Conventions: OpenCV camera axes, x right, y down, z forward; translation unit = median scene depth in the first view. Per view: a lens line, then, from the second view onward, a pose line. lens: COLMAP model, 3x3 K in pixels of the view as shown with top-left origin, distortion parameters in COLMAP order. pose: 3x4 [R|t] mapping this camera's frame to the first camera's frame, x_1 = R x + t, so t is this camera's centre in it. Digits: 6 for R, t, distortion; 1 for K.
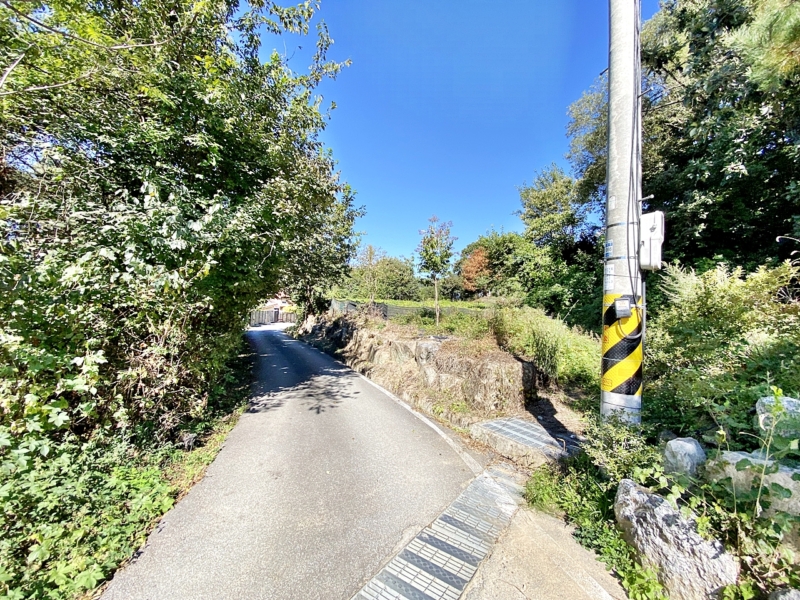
lens RADIAL K [[319.7, 0, 400.0], [0, 319.7, 300.0], [0, 0, 1]] dist [0.078360, -0.052287]
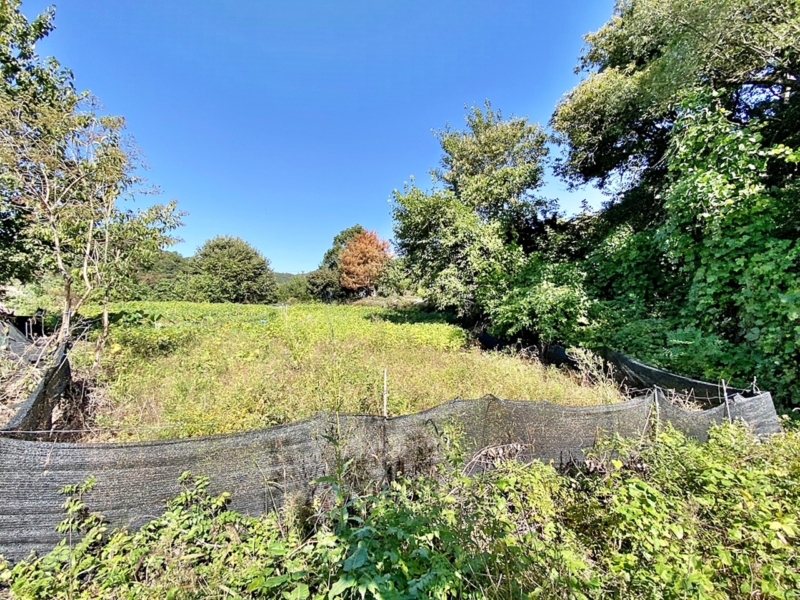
lens RADIAL K [[335.7, 0, 400.0], [0, 335.7, 300.0], [0, 0, 1]] dist [0.034335, -0.030393]
pose [[0.918184, -0.002580, 0.396146, 0.056747], [-0.000667, 0.999967, 0.008059, -0.032992], [-0.396153, -0.007663, 0.918152, 0.811555]]
